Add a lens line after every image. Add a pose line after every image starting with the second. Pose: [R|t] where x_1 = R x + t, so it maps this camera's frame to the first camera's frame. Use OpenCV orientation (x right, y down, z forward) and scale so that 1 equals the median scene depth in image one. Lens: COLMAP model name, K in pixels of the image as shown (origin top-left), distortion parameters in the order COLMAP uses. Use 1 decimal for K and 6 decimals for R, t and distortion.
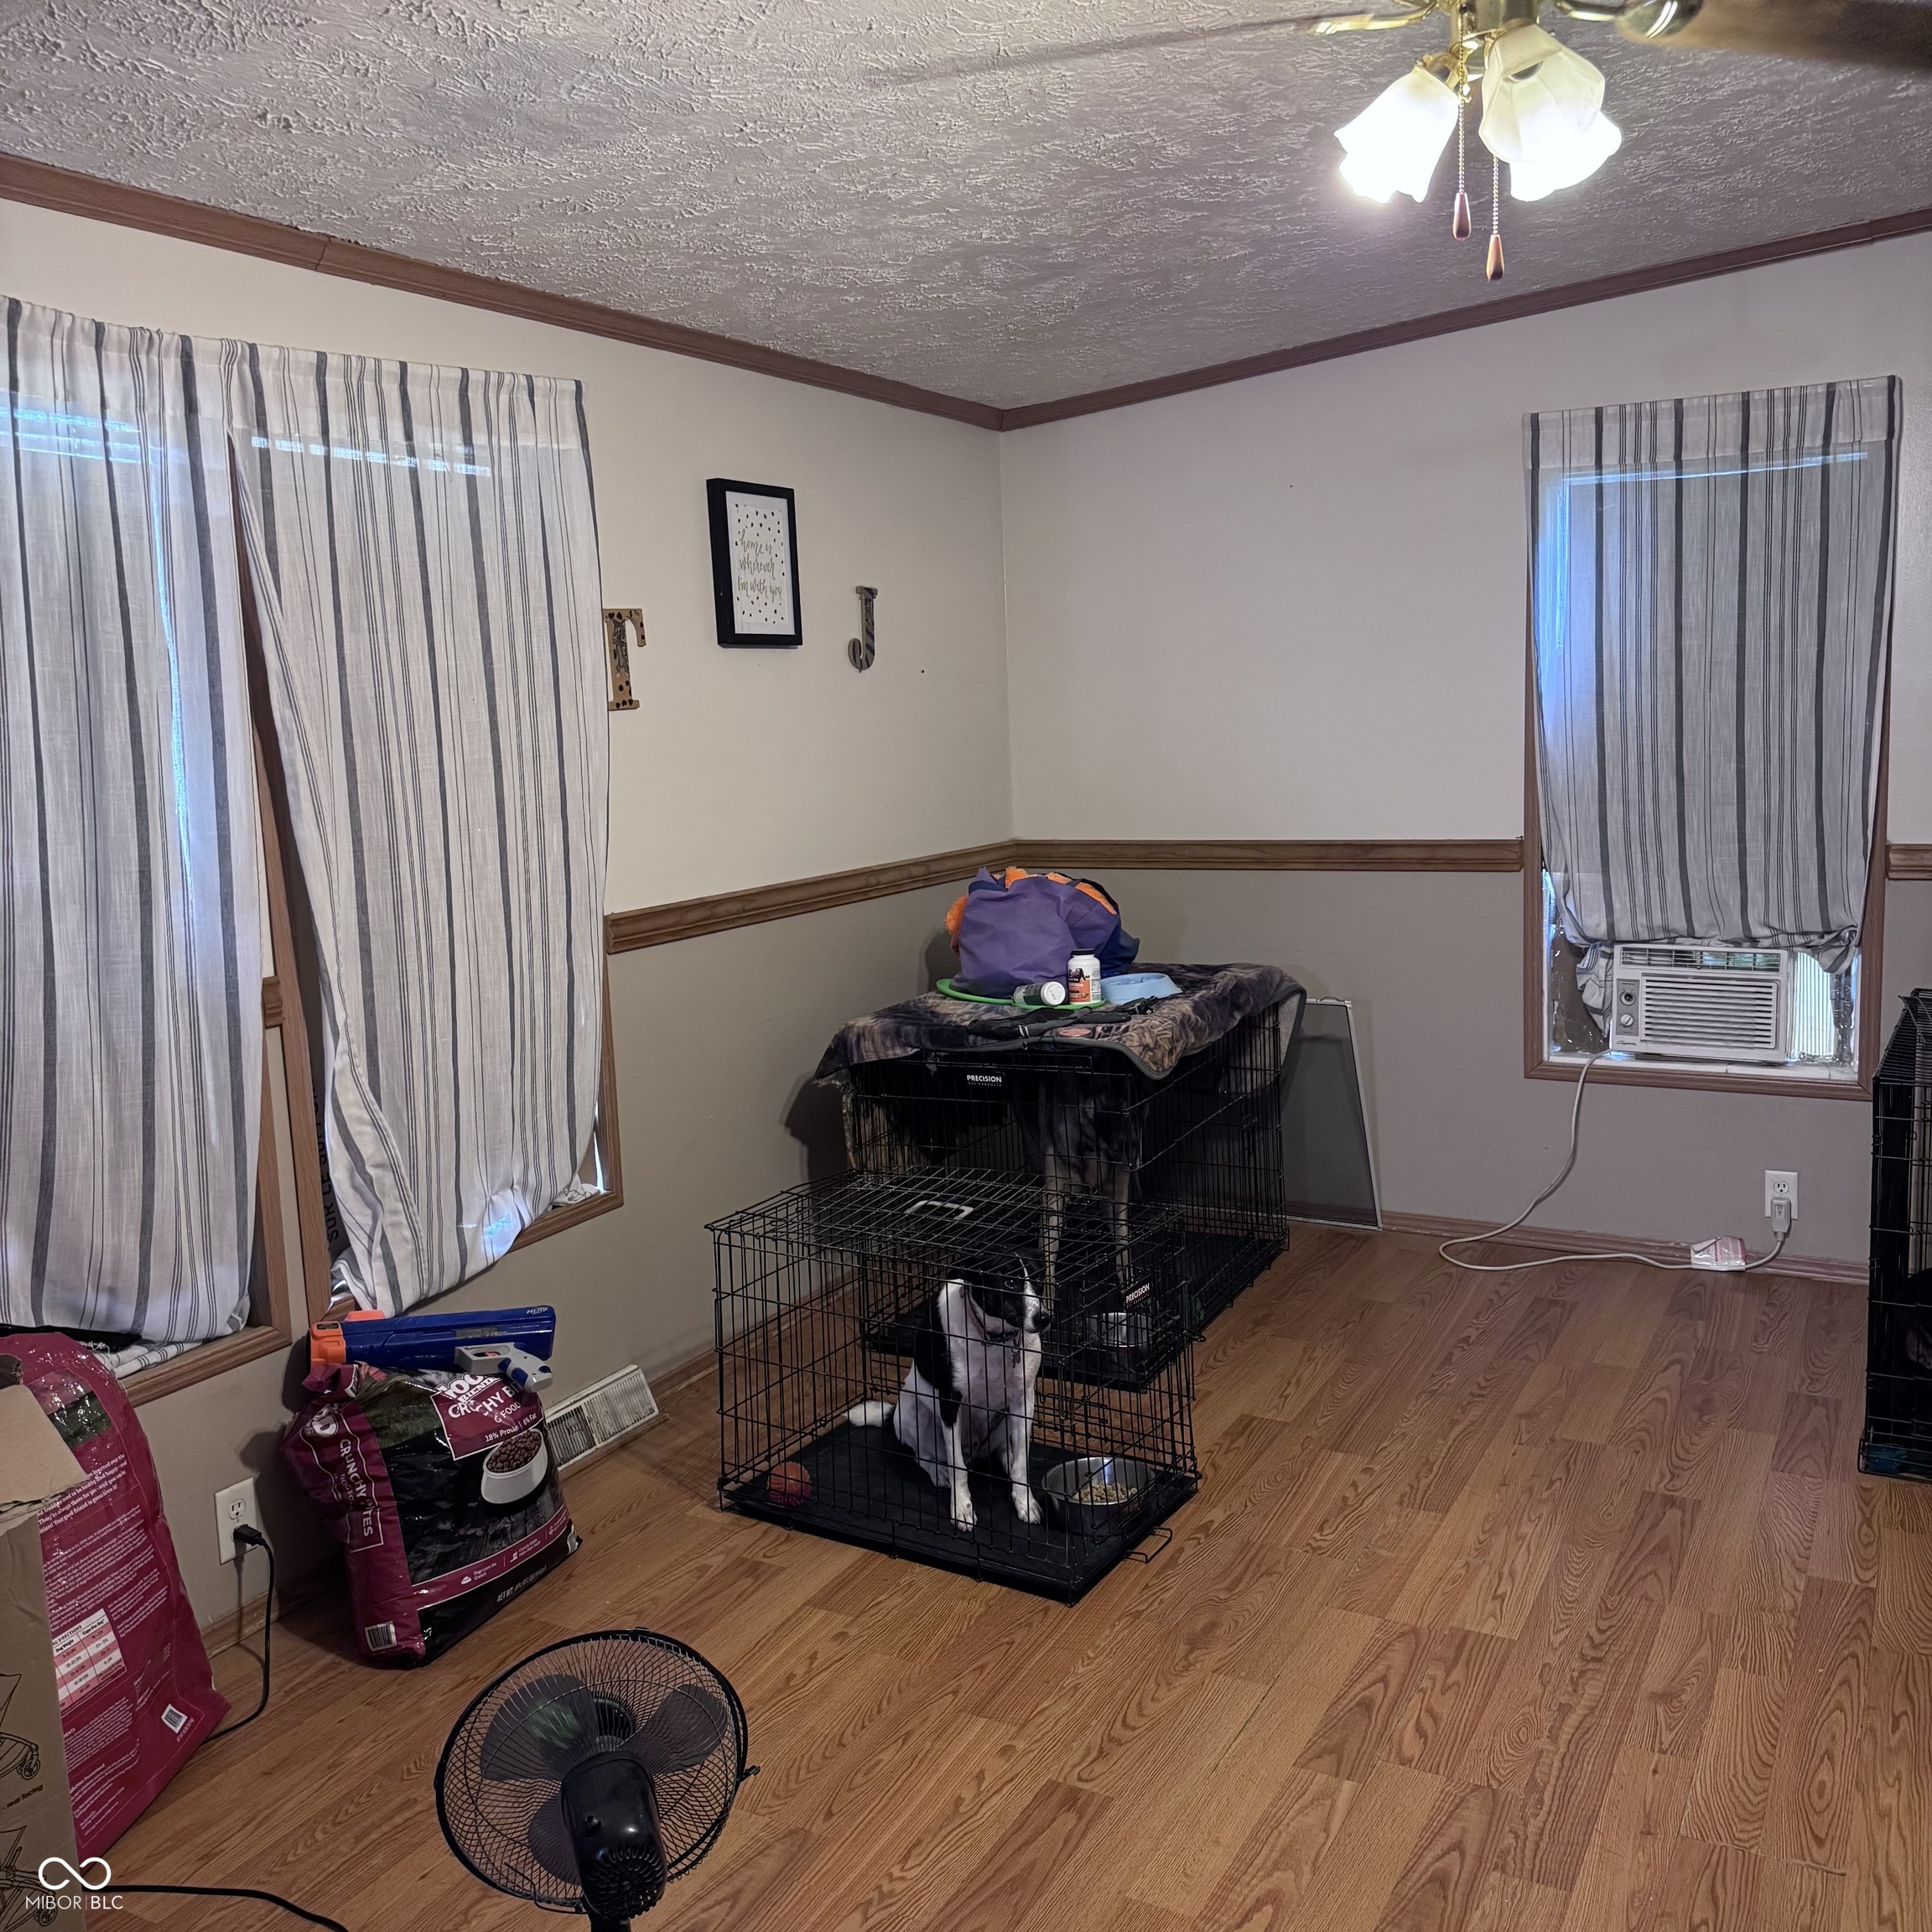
lens RADIAL K [[1816.1, 0, 964.5], [0, 1816.1, 933.0], [0, 0, 1]] dist [0.004351, -0.011253]
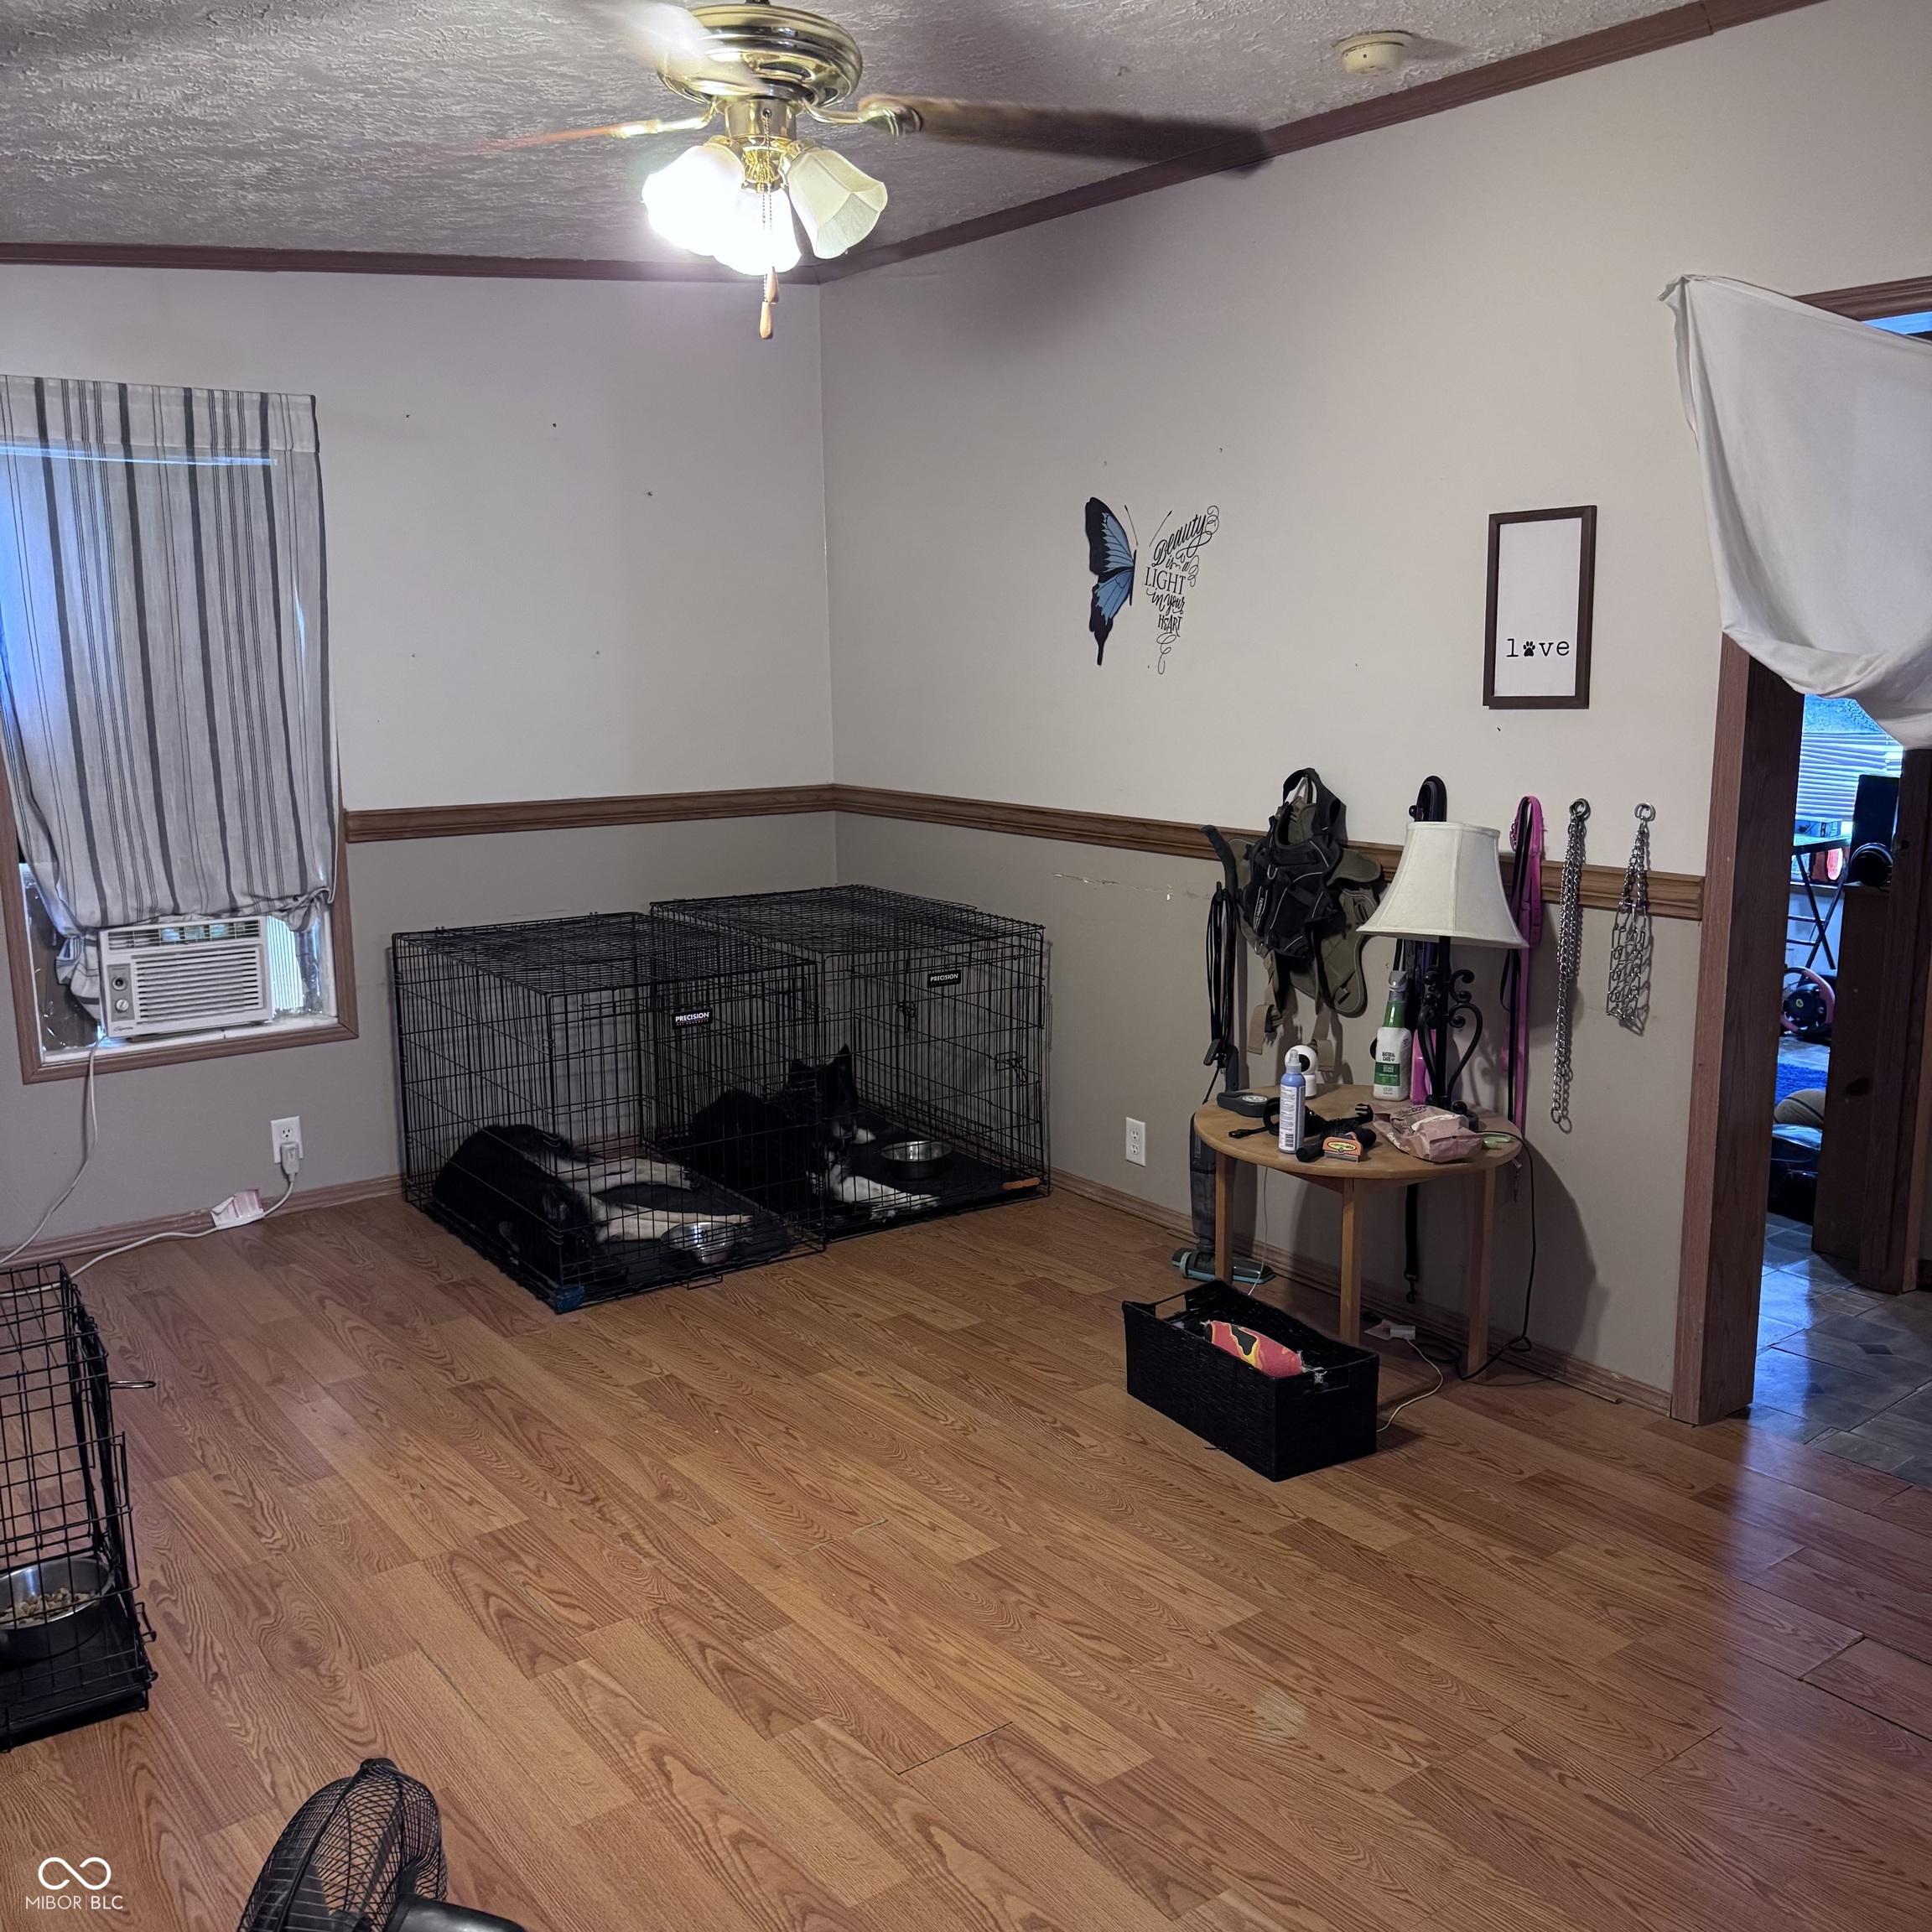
lens RADIAL K [[1804.0, 0, 969.3], [0, 1804.0, 952.0], [0, 0, 1]] dist [0.125603, -0.243055]
pose [[0.407476, -0.124746, 0.904656, -0.365161], [0.111087, 0.990041, 0.086484, -0.016809], [-0.906434, 0.065256, 0.417276, 0.165858]]
